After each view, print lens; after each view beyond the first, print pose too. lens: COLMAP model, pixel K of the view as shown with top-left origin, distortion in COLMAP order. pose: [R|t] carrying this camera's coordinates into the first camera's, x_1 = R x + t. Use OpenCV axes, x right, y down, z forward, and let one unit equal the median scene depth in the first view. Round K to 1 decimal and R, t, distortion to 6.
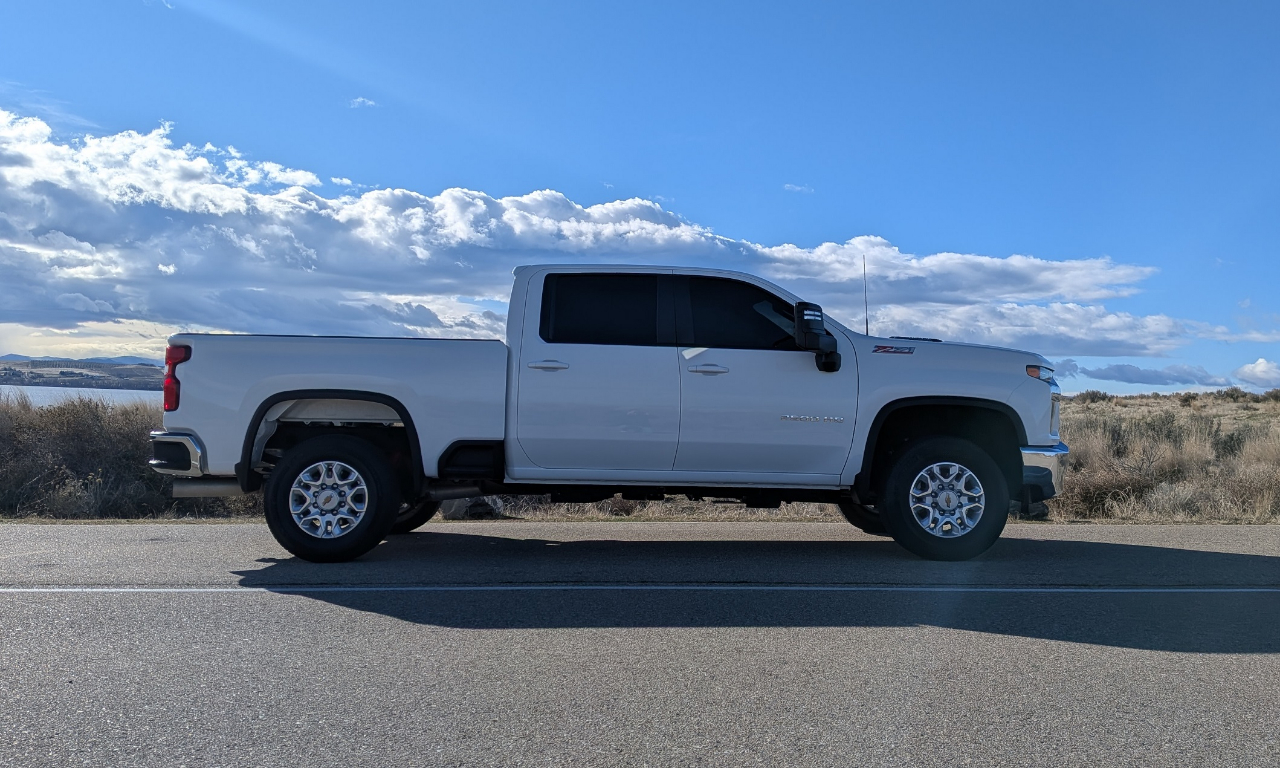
lens RADIAL K [[1034.0, 0, 662.9], [0, 1034.0, 353.6], [0, 0, 1]] dist [0.129241, -0.255075]
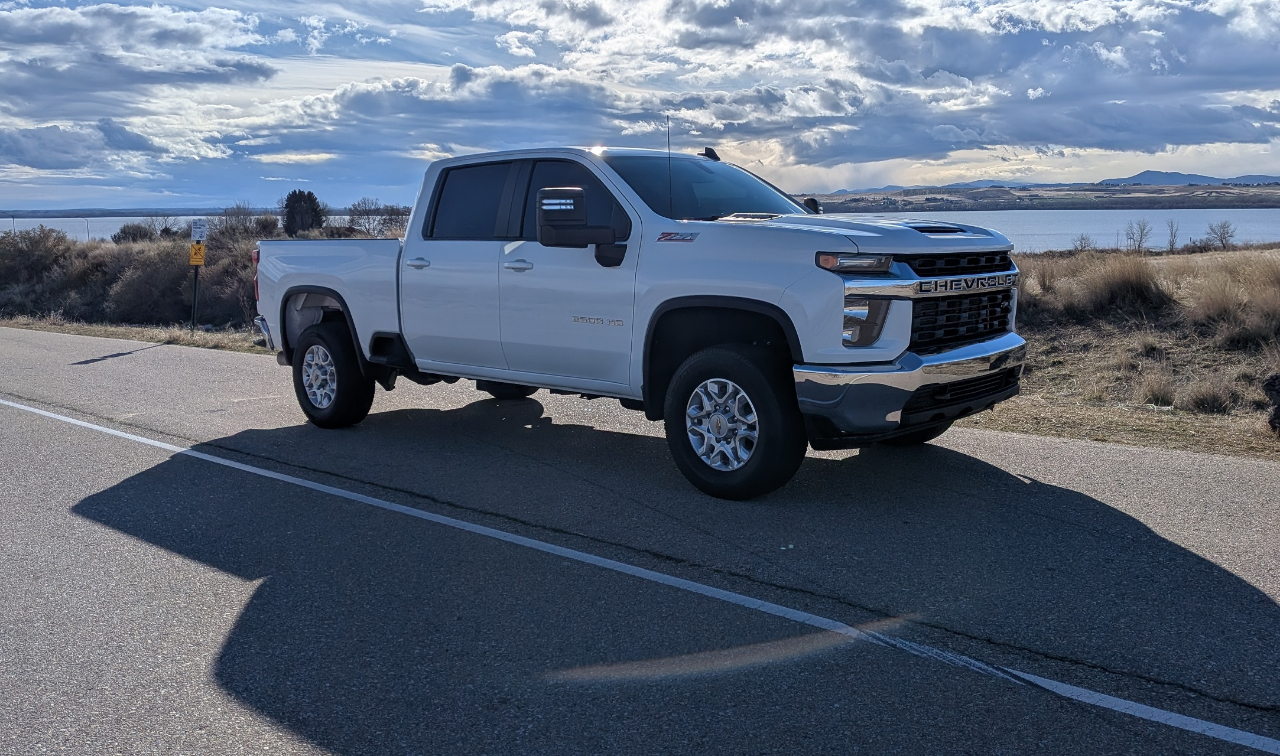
lens RADIAL K [[1011.7, 0, 729.6], [0, 1011.7, 378.1], [0, 0, 1]] dist [0.088969, -0.116291]
pose [[0.734615, 0.066637, -0.675204, 0.791206], [0.072899, 0.981652, 0.176195, -0.031719], [0.674556, -0.178657, 0.716279, 0.445680]]
